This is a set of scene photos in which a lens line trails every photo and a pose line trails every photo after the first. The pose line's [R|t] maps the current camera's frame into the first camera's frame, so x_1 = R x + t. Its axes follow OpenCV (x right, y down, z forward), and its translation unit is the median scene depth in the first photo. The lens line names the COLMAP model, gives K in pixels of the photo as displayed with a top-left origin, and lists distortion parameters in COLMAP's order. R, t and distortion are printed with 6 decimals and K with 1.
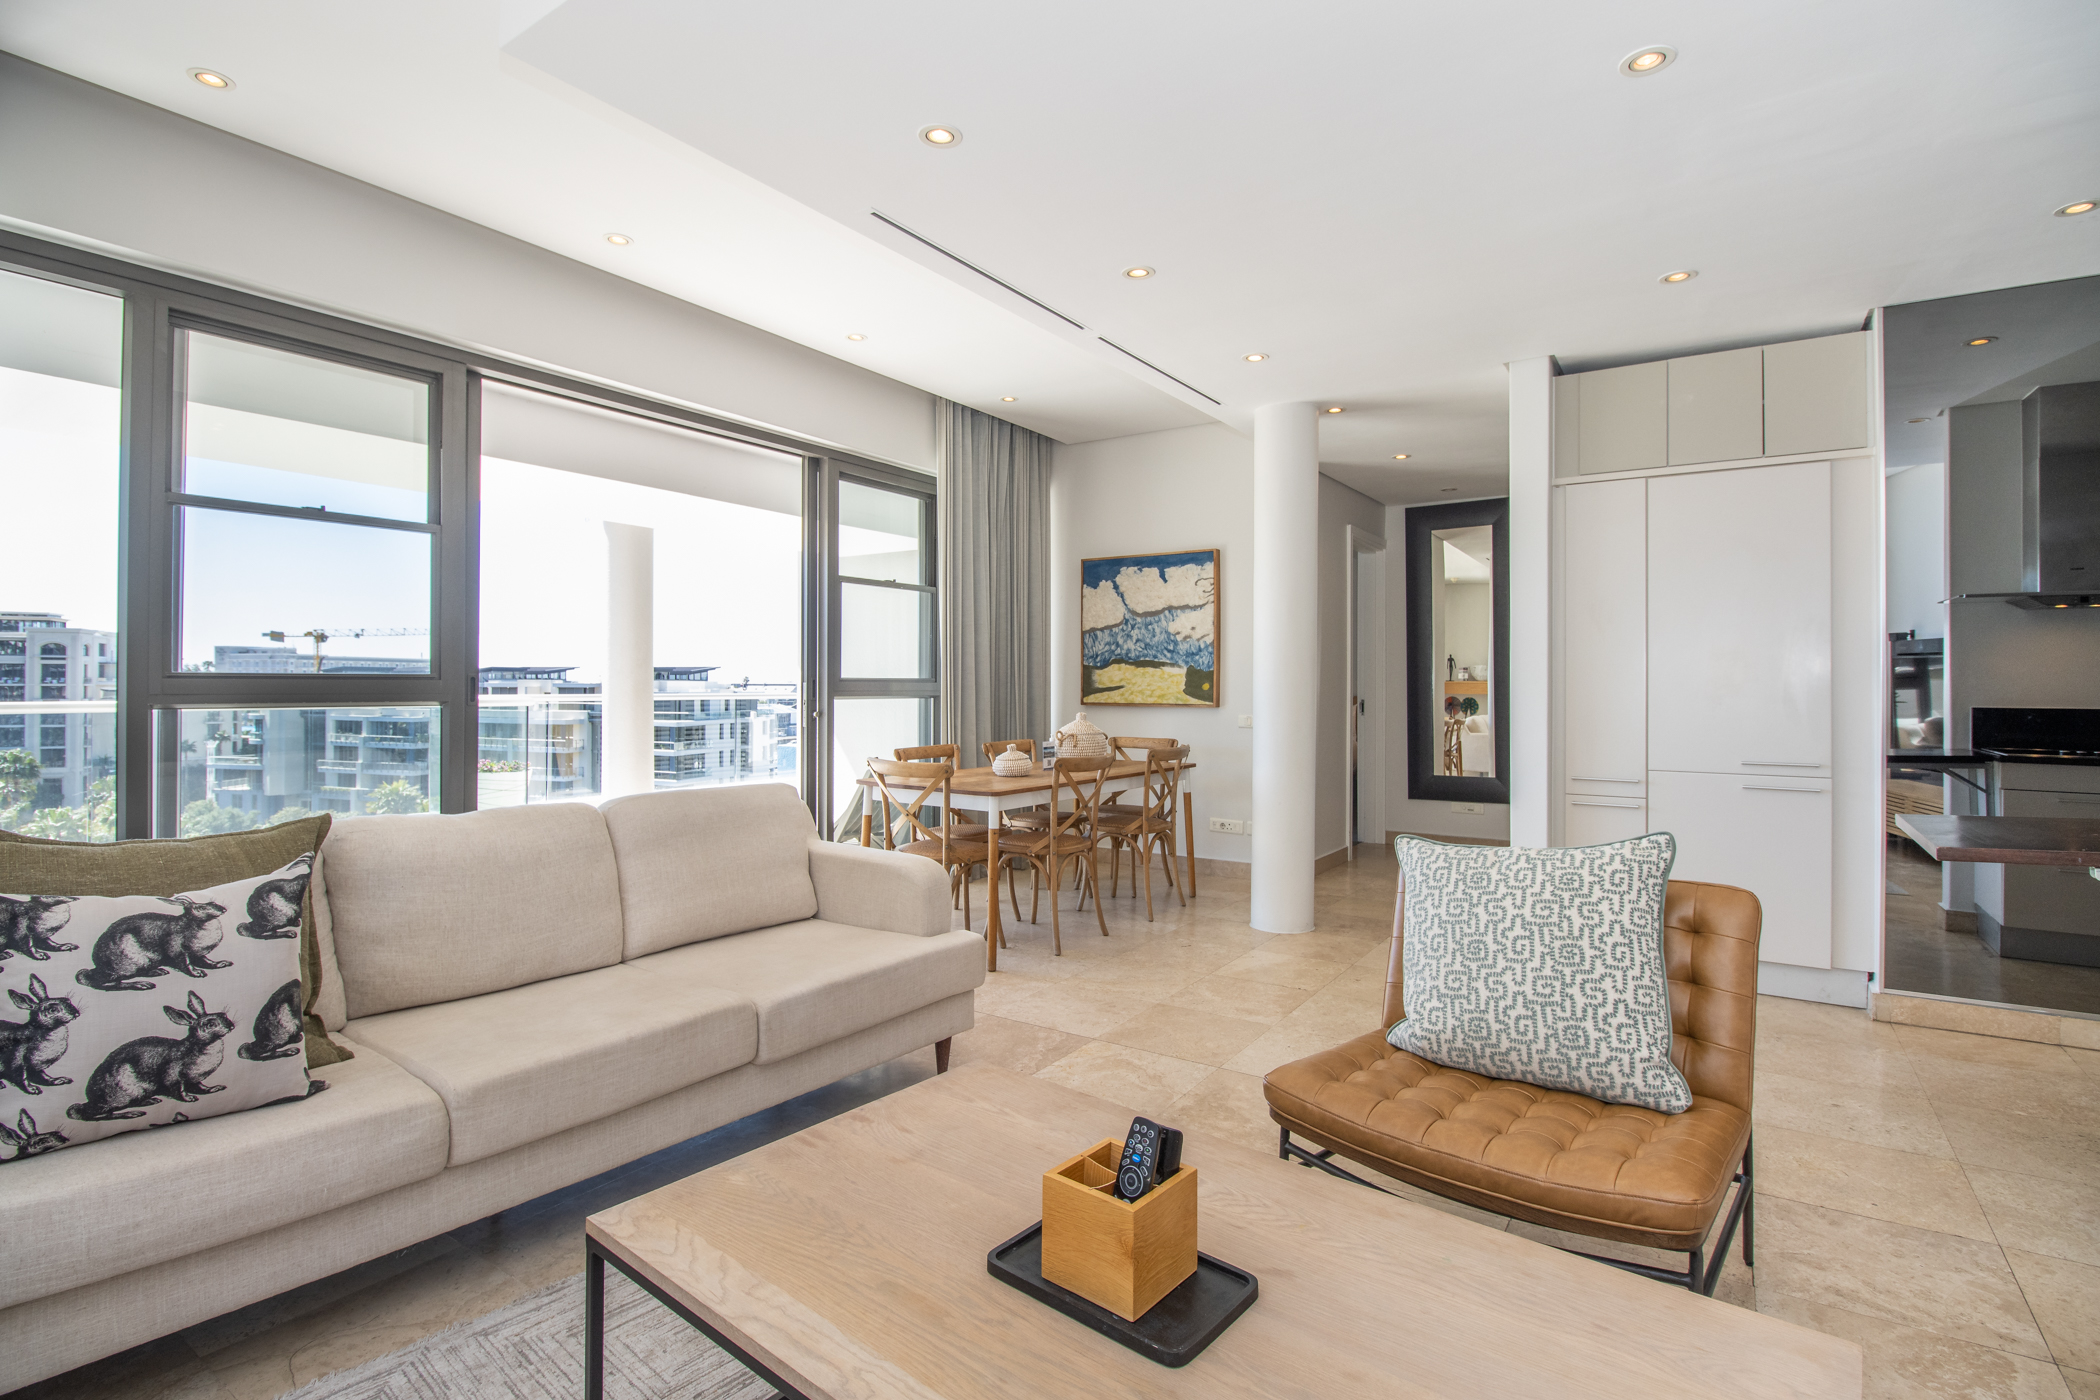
lens RADIAL K [[988.2, 0, 1029.5], [0, 988.2, 677.7], [0, 0, 1]] dist [-0.003076, -0.011143]
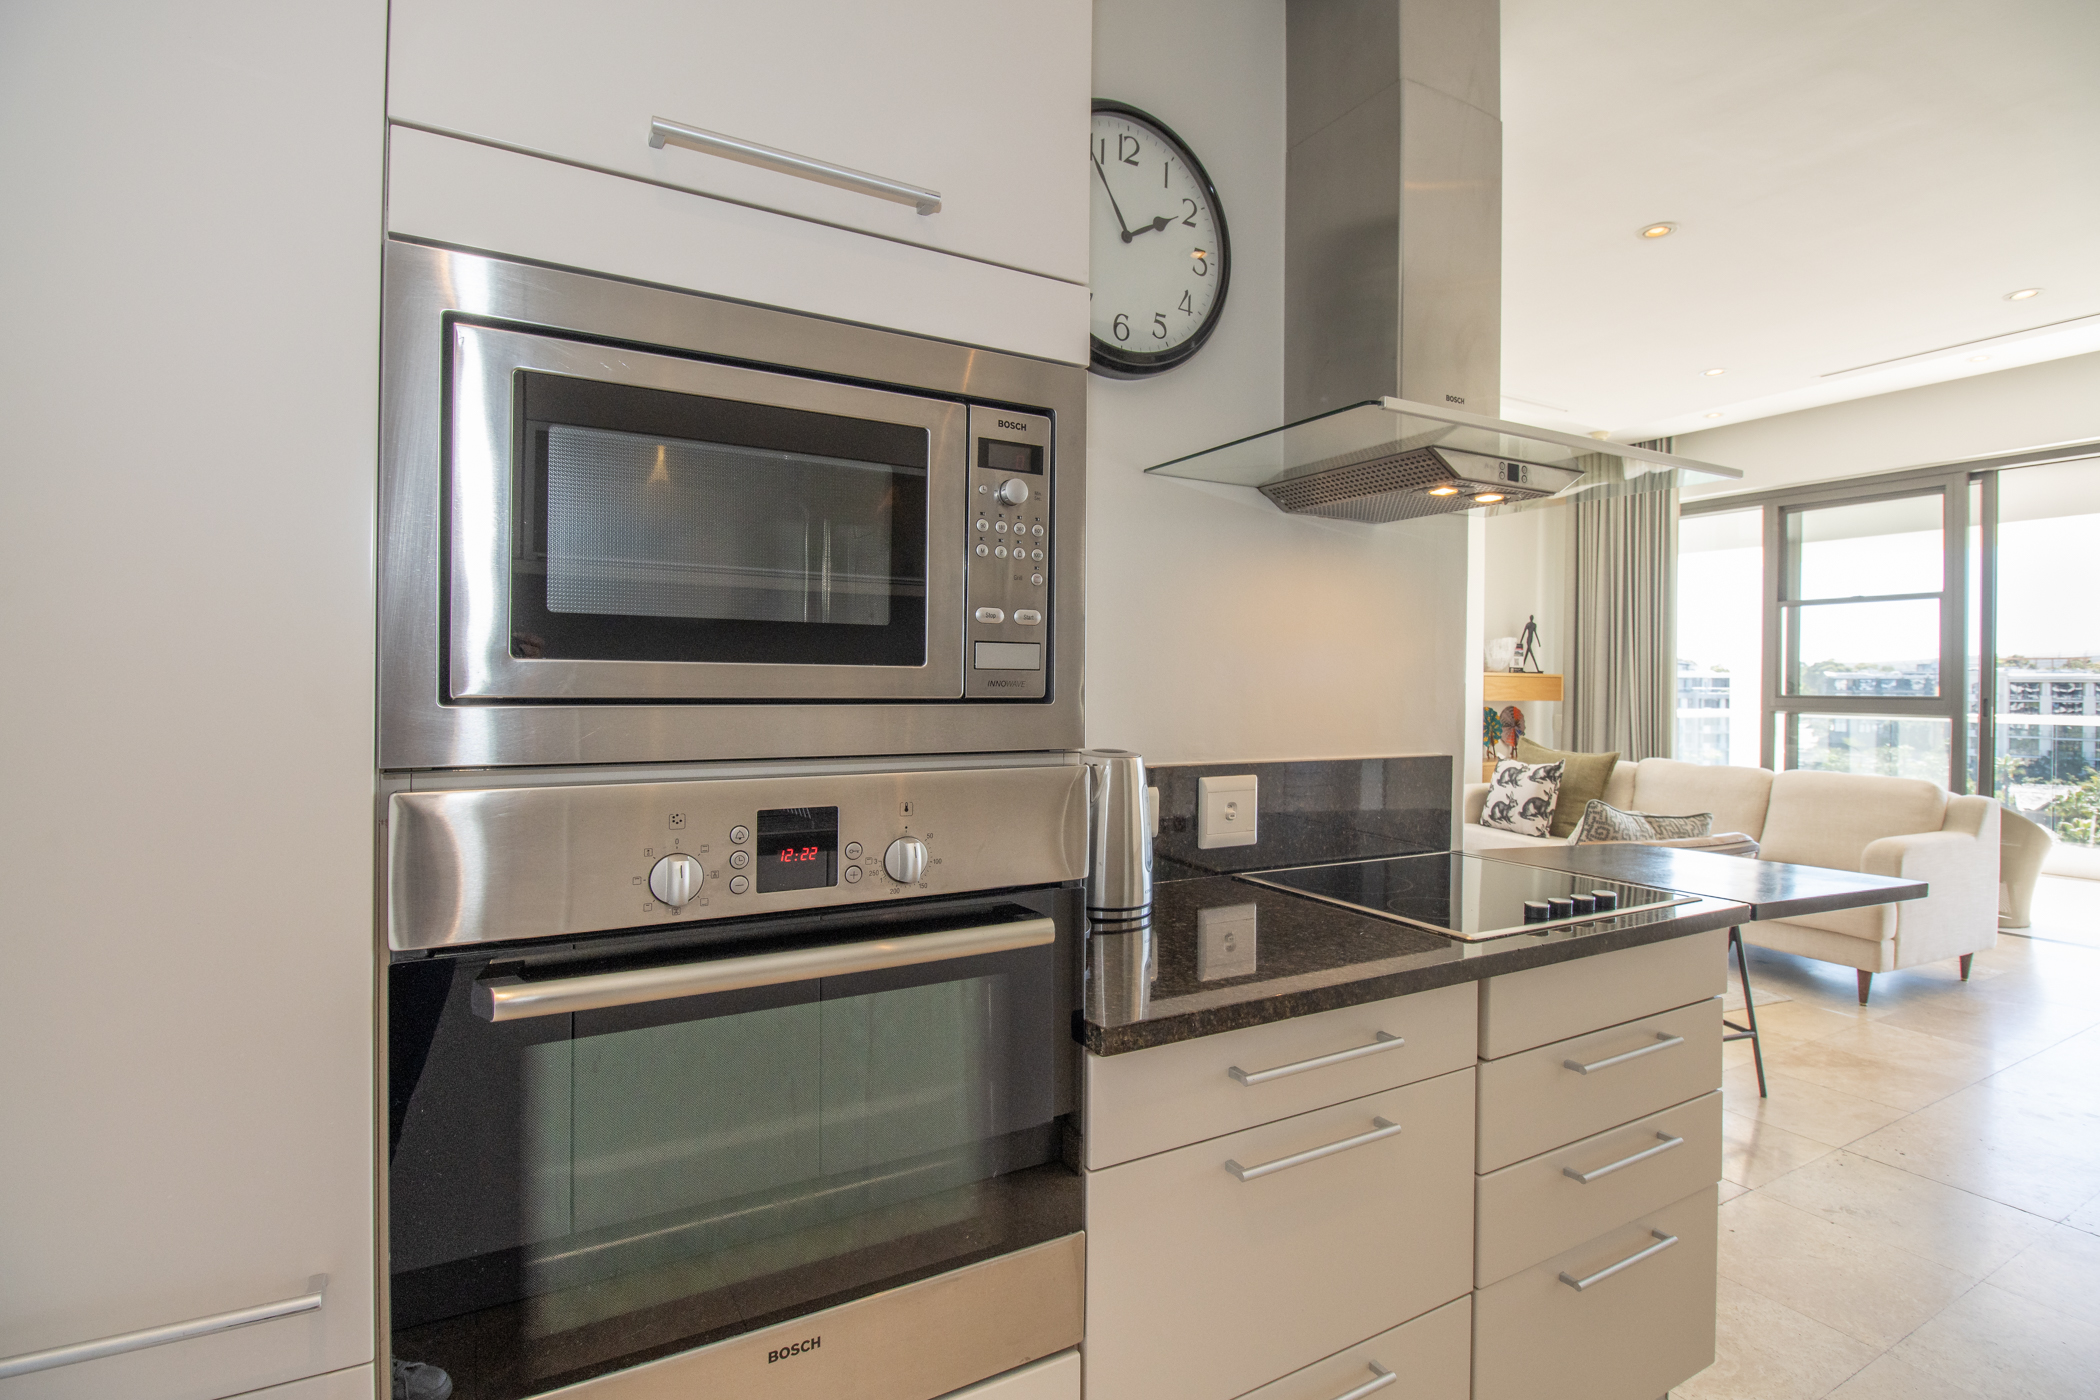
lens RADIAL K [[988.2, 0, 1046.4], [0, 988.2, 686.5], [0, 0, 1]] dist [-0.003076, -0.011143]
pose [[-0.478712, -0.007102, -0.877943, 1.430756], [-0.007455, 0.999964, -0.004024, -0.004218], [0.877940, 0.004619, -0.478748, 0.613976]]
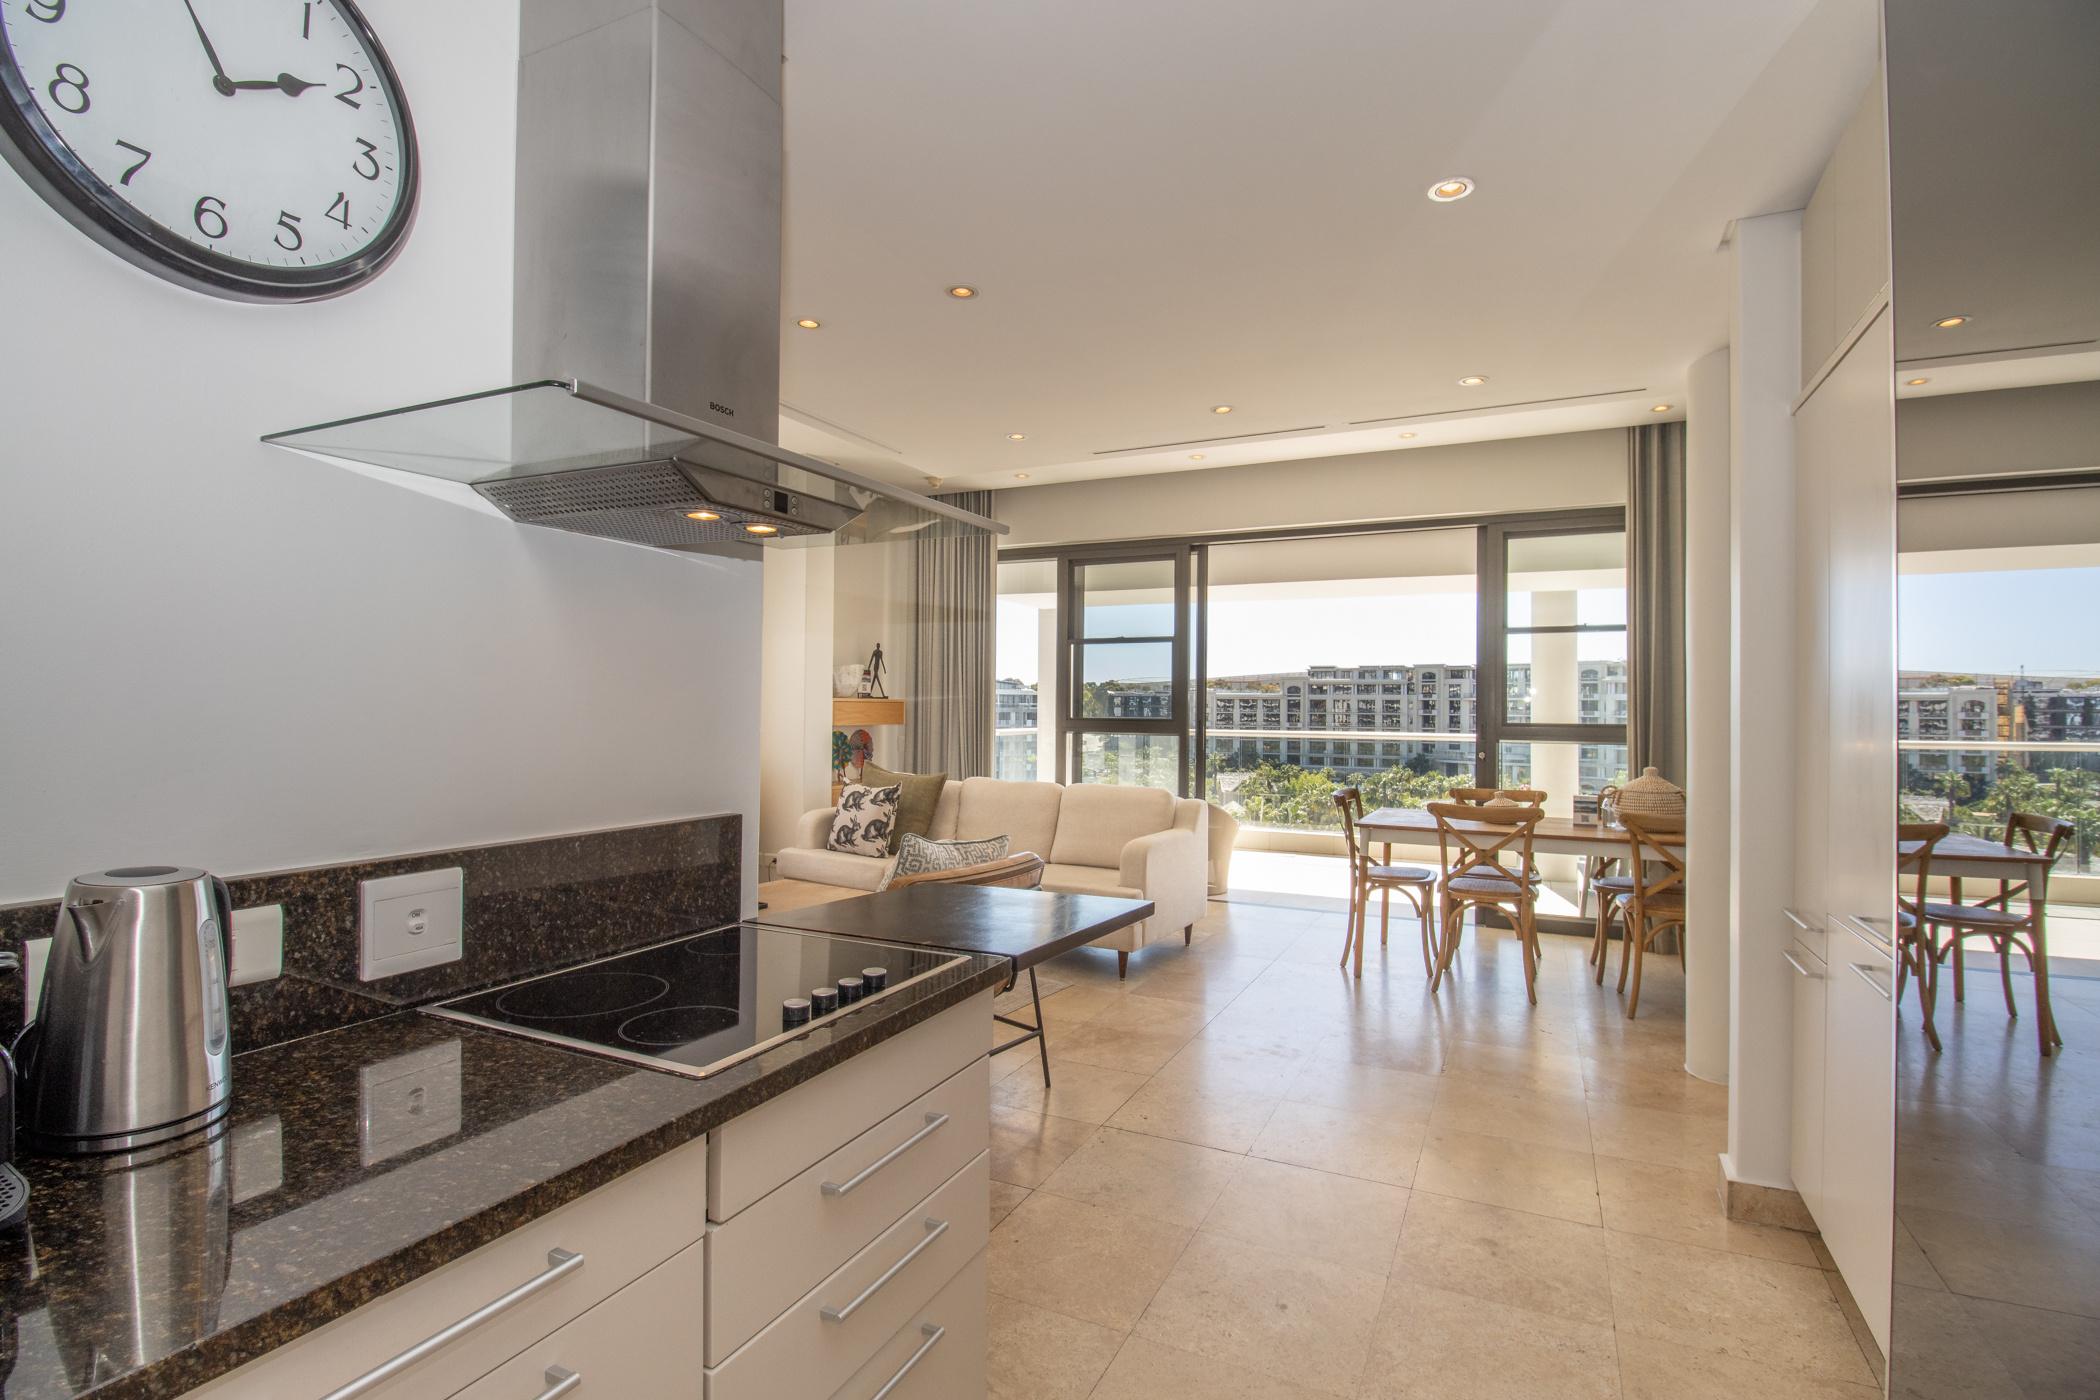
lens RADIAL K [[988.2, 0, 1065.0], [0, 988.2, 694.3], [0, 0, 1]] dist [-0.003076, -0.011143]
pose [[0.127072, -0.015262, -0.991776, 1.335610], [-0.001941, 0.999876, -0.015635, -0.023324], [0.991892, 0.003911, 0.127027, 0.649205]]
